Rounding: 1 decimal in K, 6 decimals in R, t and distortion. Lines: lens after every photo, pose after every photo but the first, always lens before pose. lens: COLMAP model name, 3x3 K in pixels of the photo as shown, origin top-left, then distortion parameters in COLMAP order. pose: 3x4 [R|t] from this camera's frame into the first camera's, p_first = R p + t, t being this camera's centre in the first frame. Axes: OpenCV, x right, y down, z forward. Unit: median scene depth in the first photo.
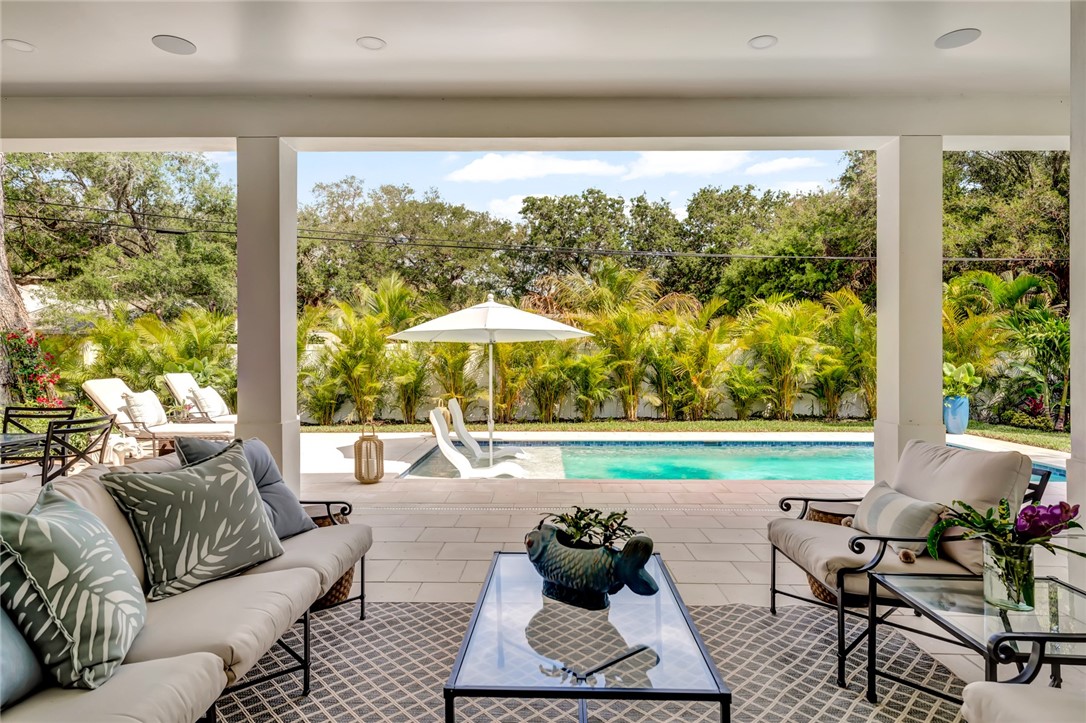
lens RADIAL K [[615.3, 0, 541.8], [0, 615.3, 367.6], [0, 0, 1]] dist [0.000757, -0.000370]
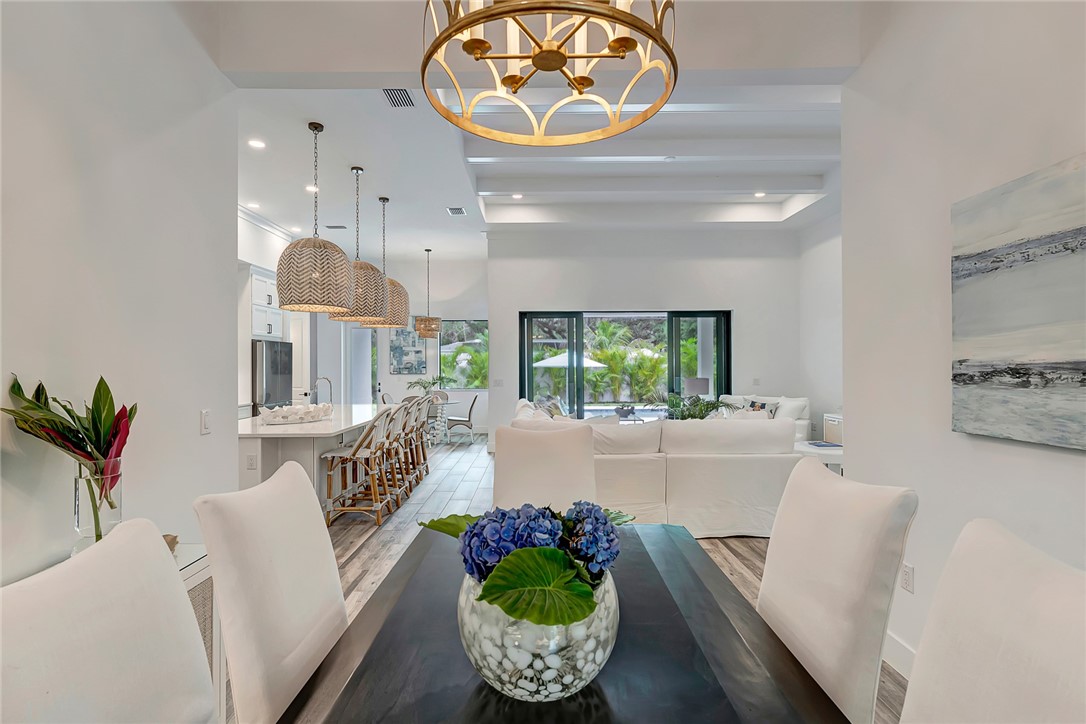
lens RADIAL K [[533.3, 0, 543.0], [0, 533.3, 362.0], [0, 0, 1]] dist [0.000932, 0.000101]
pose [[0.999834, -0.002362, 0.018057, -0.129037], [0.002680, 0.999842, -0.017596, -0.018030], [-0.018012, 0.017641, 0.999682, -0.739044]]
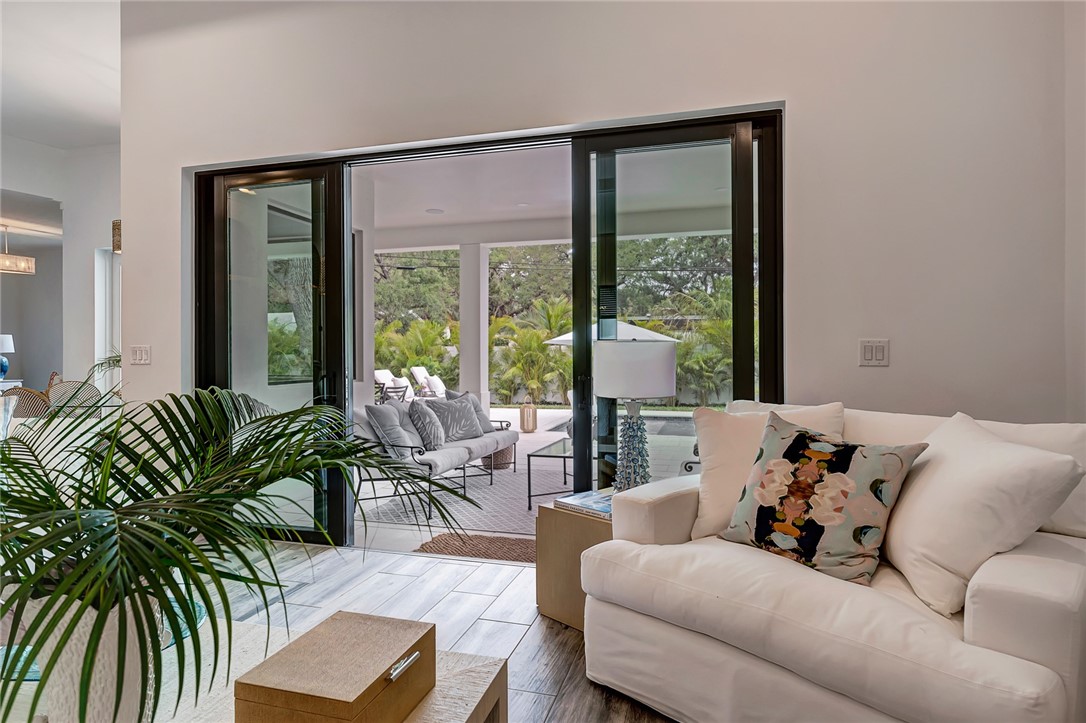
lens RADIAL K [[608.5, 0, 545.2], [0, 608.5, 353.9], [0, 0, 1]] dist [-0.001176, 0.000086]
pose [[0.959880, -0.002292, -0.280401, 0.111445], [-0.002052, 0.999882, -0.015195, -0.000146], [0.280403, 0.015161, 0.959763, -0.283303]]
